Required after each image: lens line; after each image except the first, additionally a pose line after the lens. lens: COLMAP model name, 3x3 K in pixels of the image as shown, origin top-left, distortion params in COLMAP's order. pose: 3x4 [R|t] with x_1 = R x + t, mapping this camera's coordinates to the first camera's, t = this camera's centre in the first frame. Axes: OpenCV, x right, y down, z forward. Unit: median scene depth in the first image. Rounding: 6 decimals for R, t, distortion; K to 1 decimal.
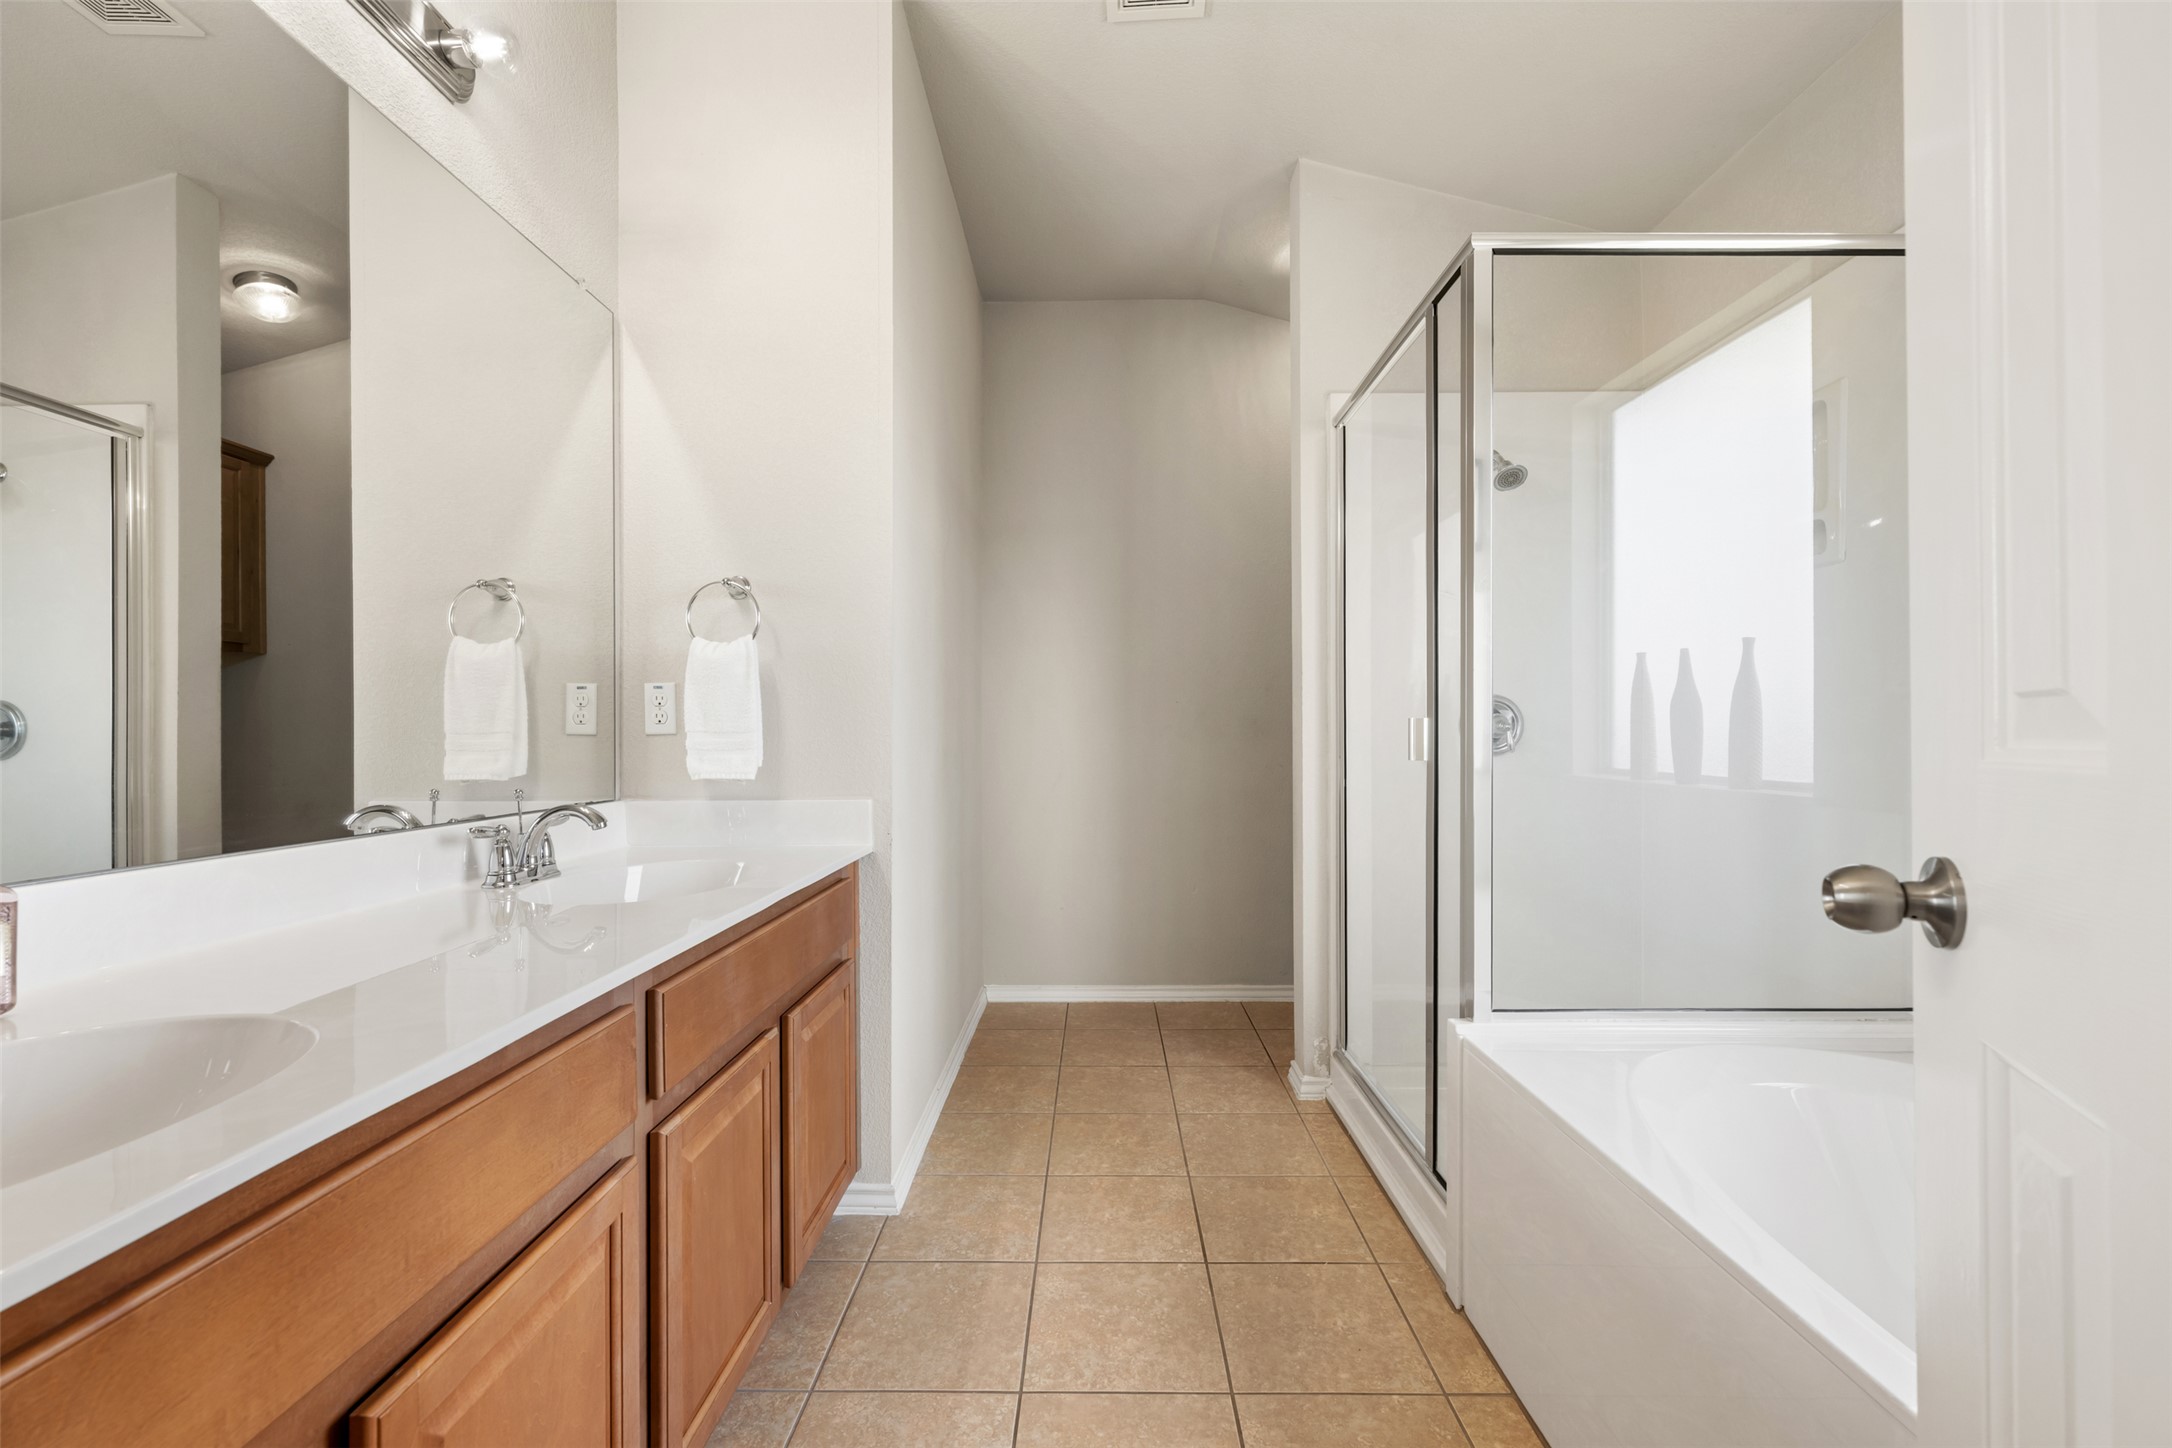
lens RADIAL K [[858.0, 0, 1081.1], [0, 858.0, 726.9], [0, 0, 1]] dist [-0.000569, 0.000126]
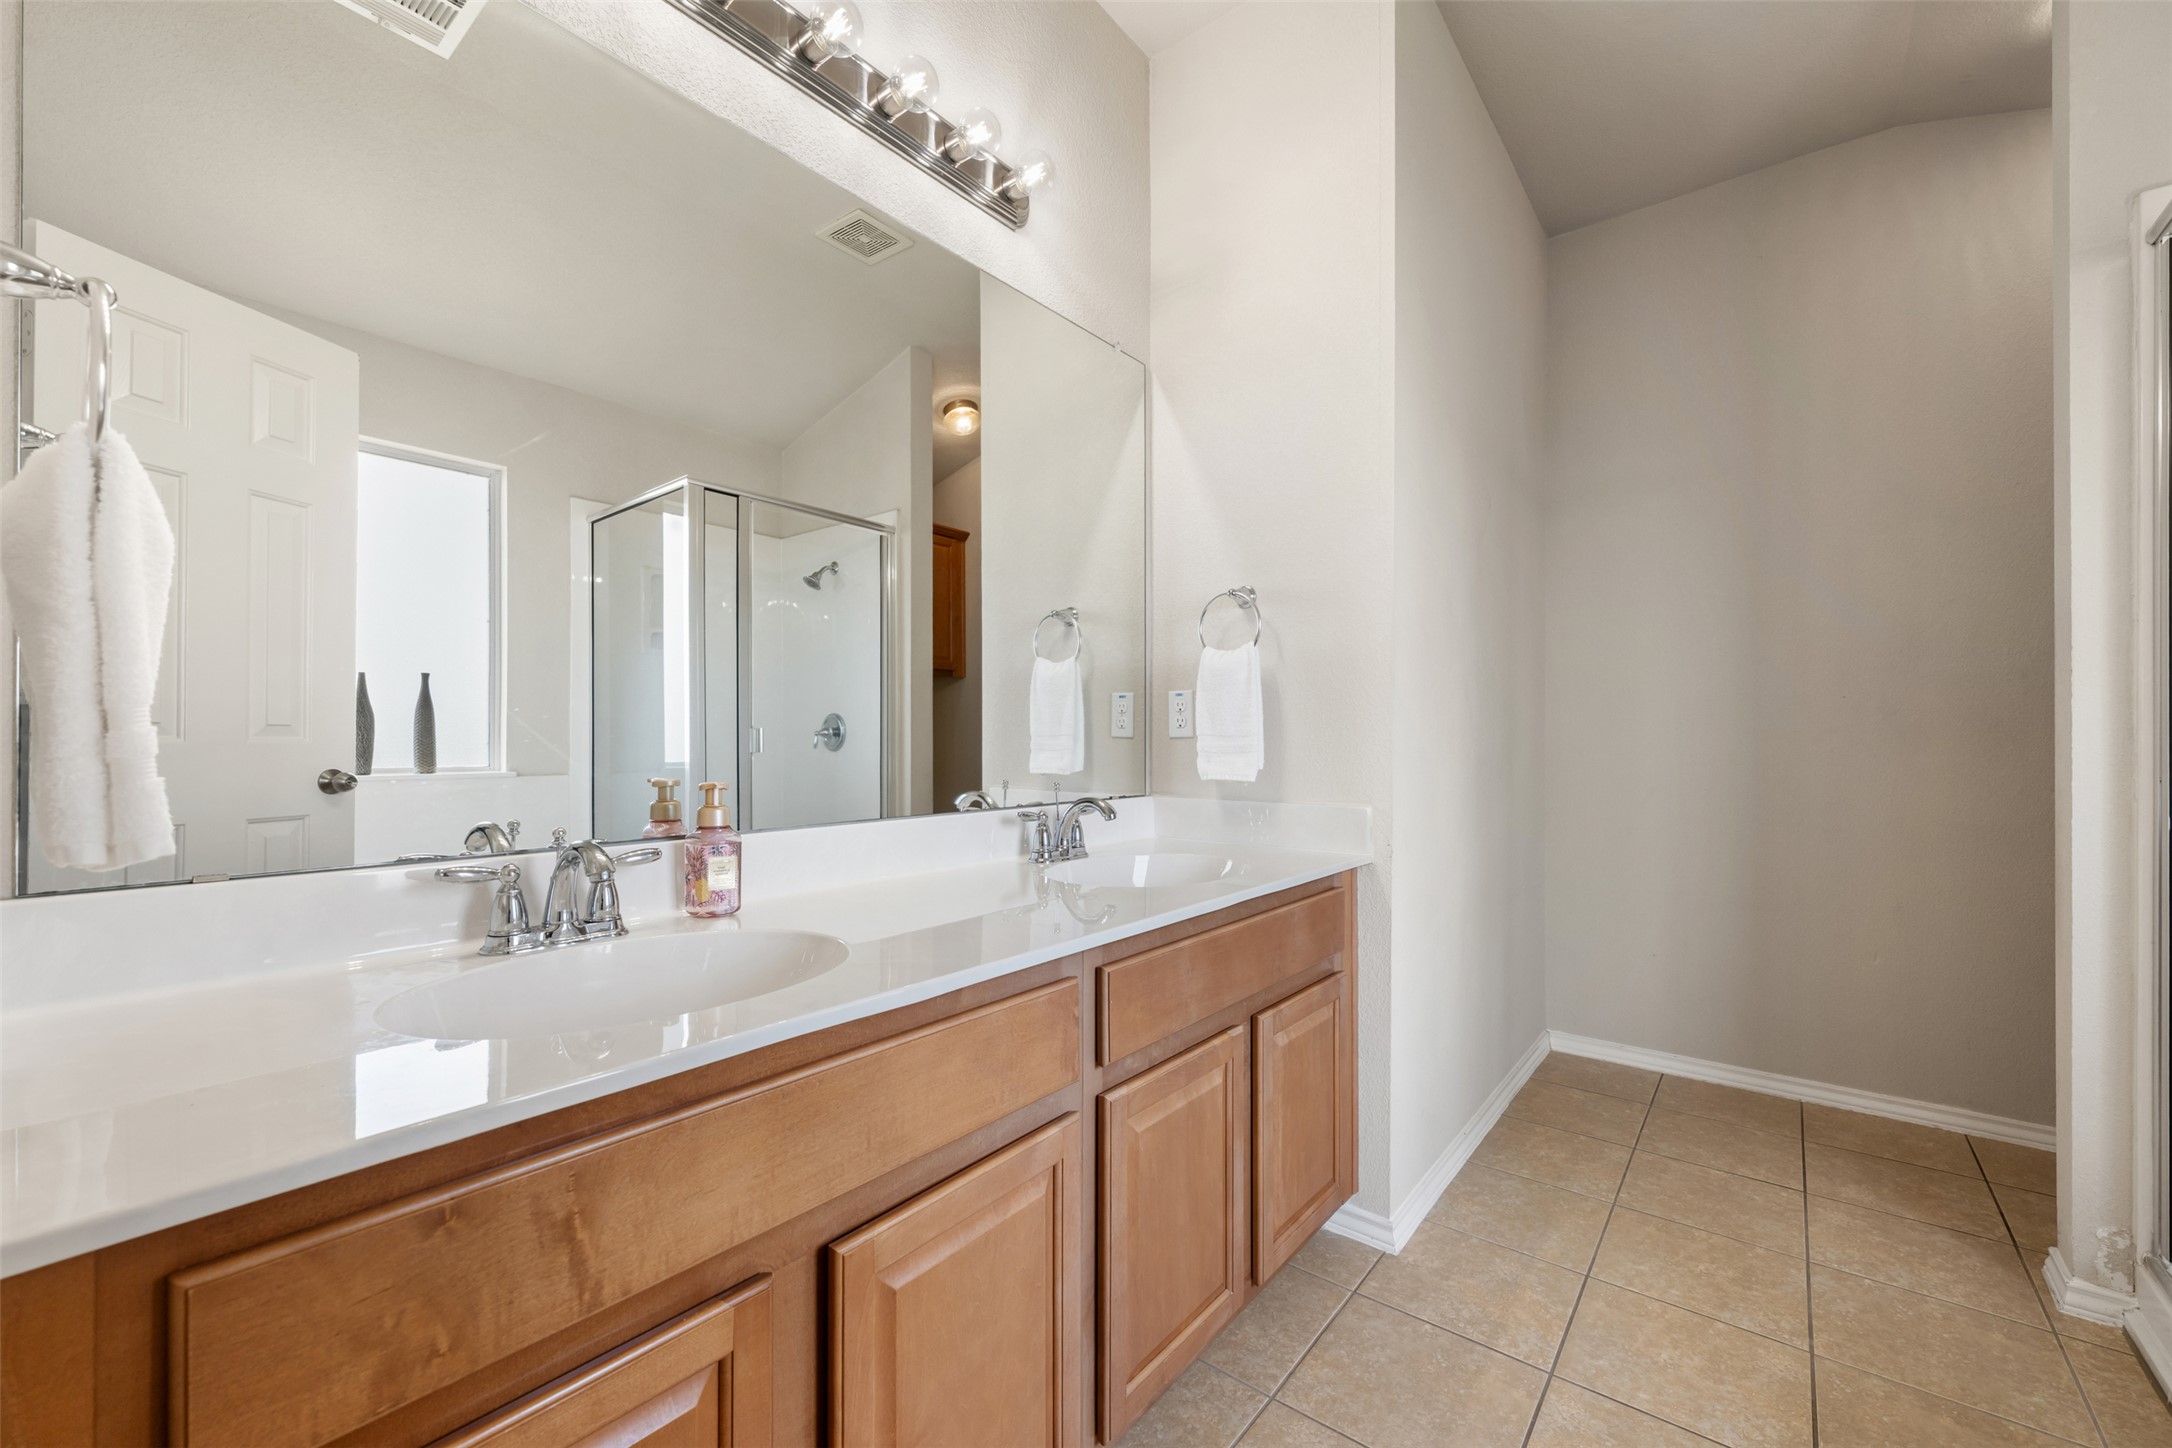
lens RADIAL K [[858.0, 0, 1088.4], [0, 858.0, 731.4], [0, 0, 1]] dist [-0.000569, 0.000126]
pose [[0.791033, 0.001925, -0.611770, 0.088594], [-0.001160, 0.999998, 0.001646, -0.000817], [0.611772, -0.000592, 0.791034, 0.058183]]
